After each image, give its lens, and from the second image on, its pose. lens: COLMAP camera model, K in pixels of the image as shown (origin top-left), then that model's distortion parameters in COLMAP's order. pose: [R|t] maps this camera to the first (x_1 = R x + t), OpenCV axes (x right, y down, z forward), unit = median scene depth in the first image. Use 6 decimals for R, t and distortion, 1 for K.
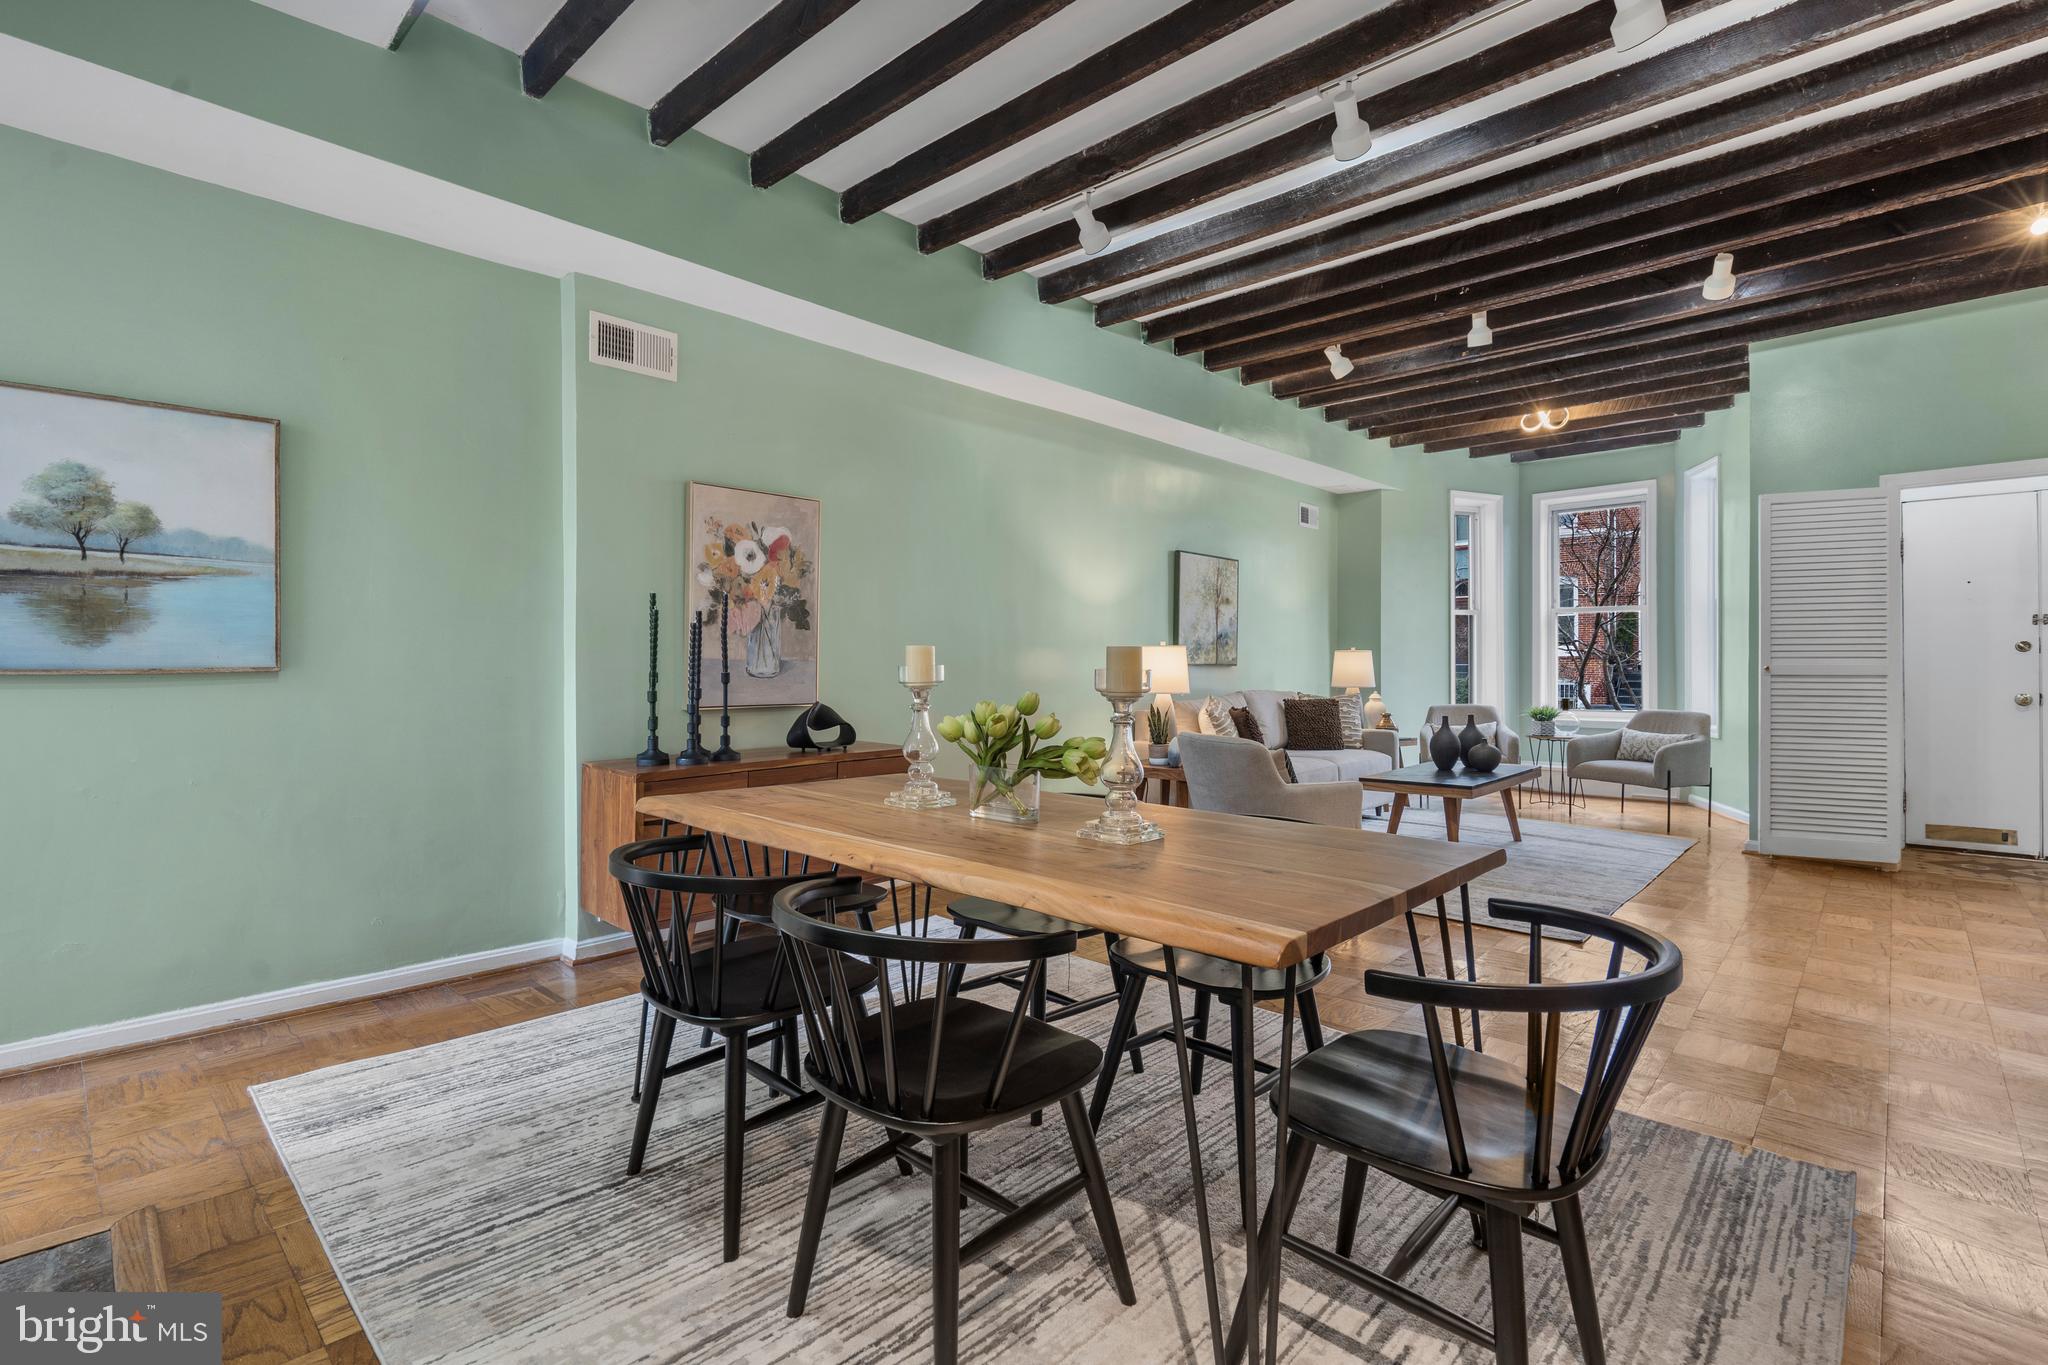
lens RADIAL K [[939.7, 0, 1008.1], [0, 939.7, 665.8], [0, 0, 1]] dist [-0.025500, 0.000814]
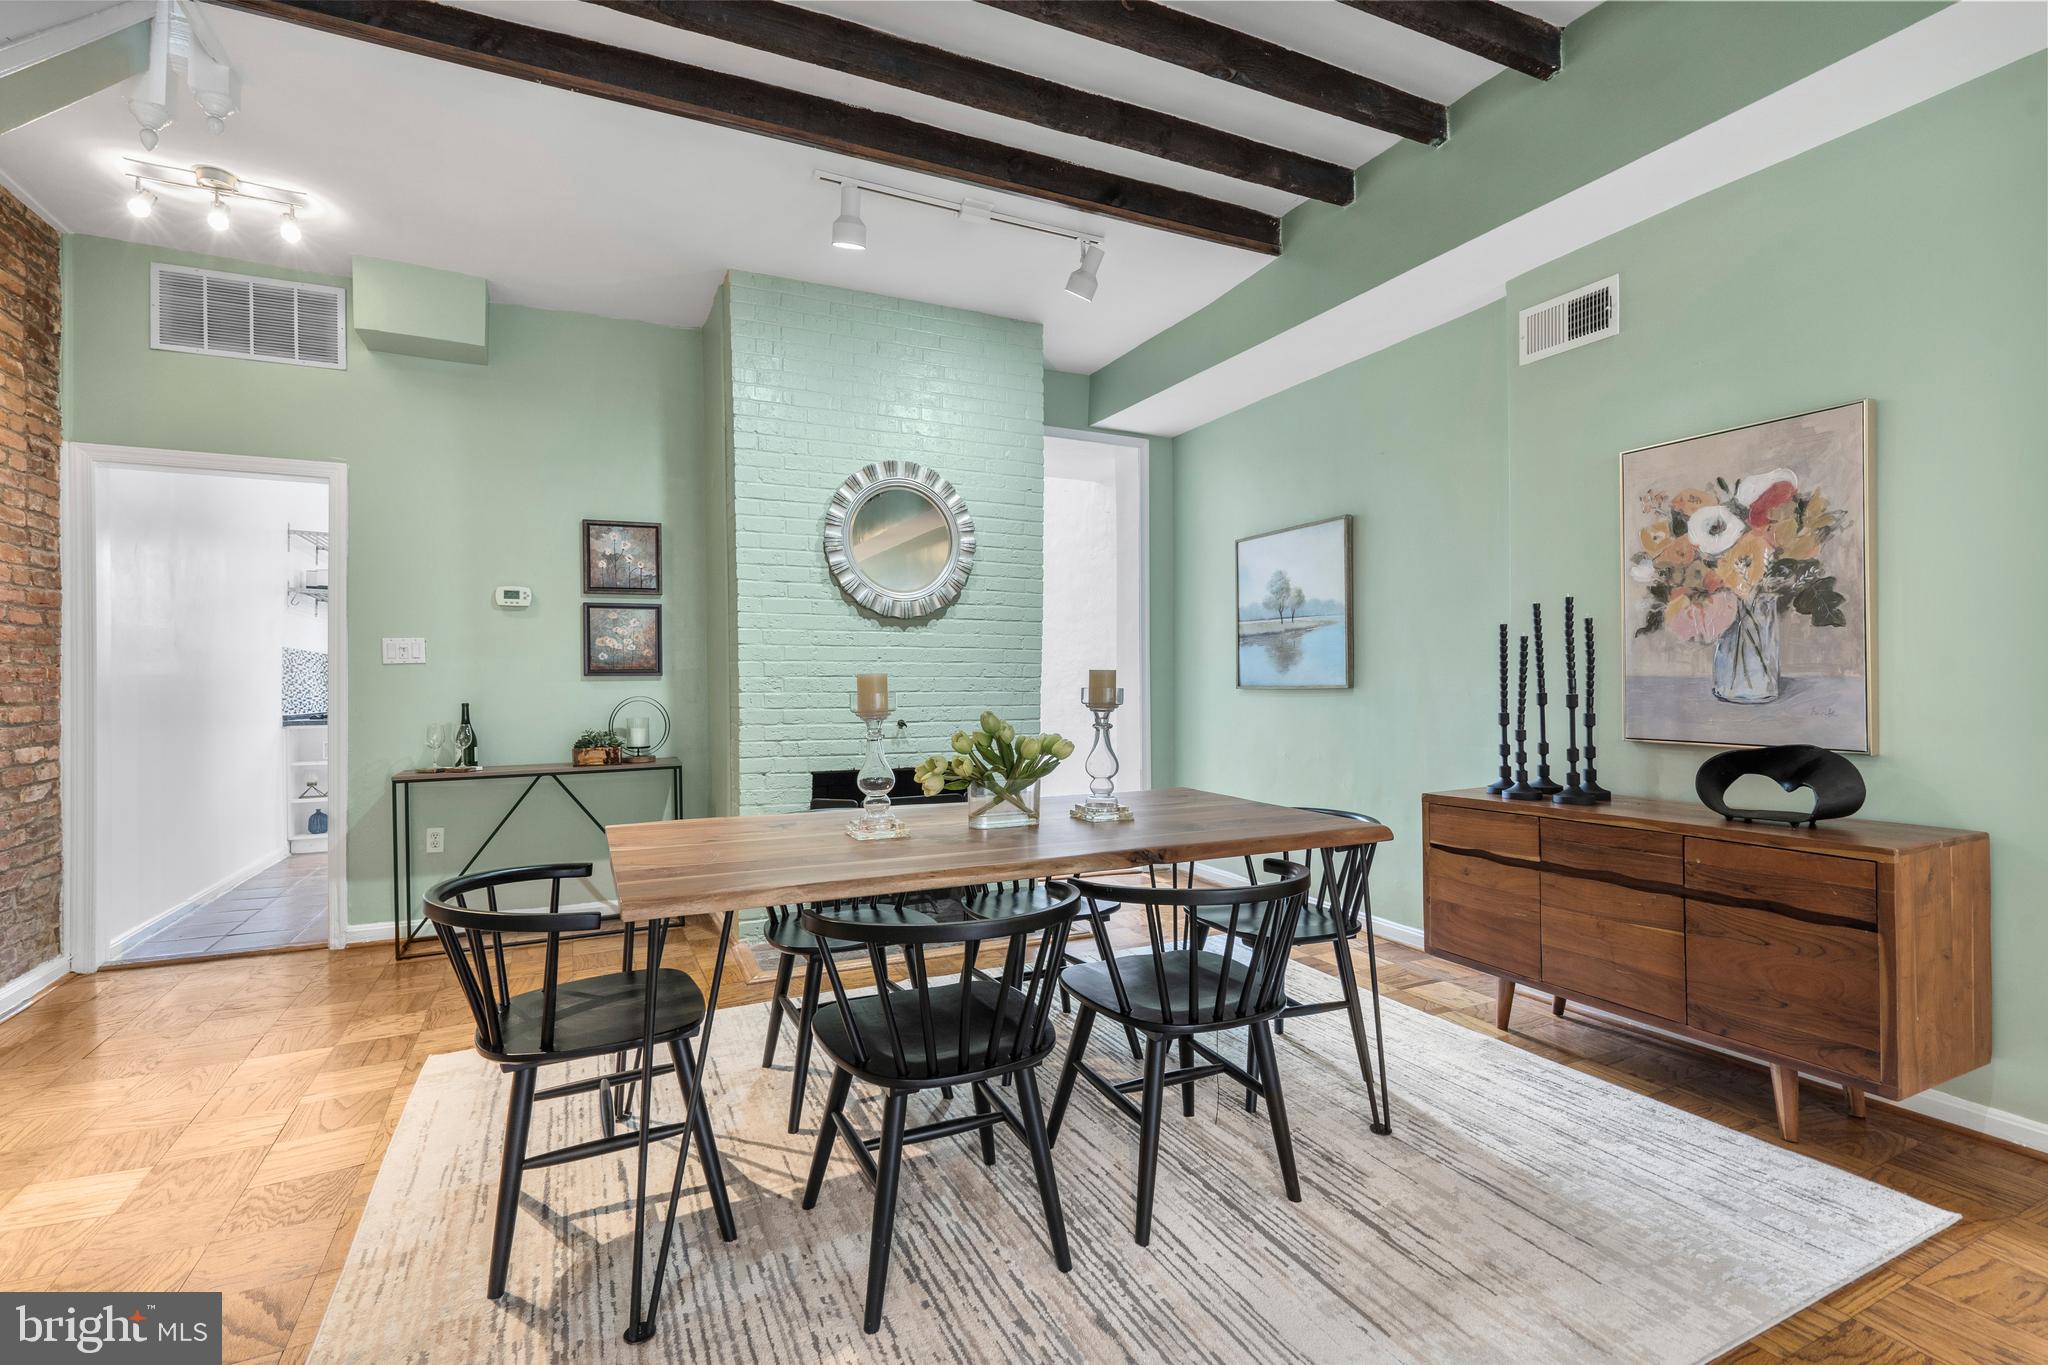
lens RADIAL K [[939.7, 0, 1015.5], [0, 939.7, 683.7], [0, 0, 1]] dist [-0.025500, 0.000814]
pose [[-0.377713, 0.010732, -0.925860, 0.568901], [0.010504, 0.999918, 0.007305, -0.012135], [0.925863, -0.006966, -0.377795, 0.792955]]
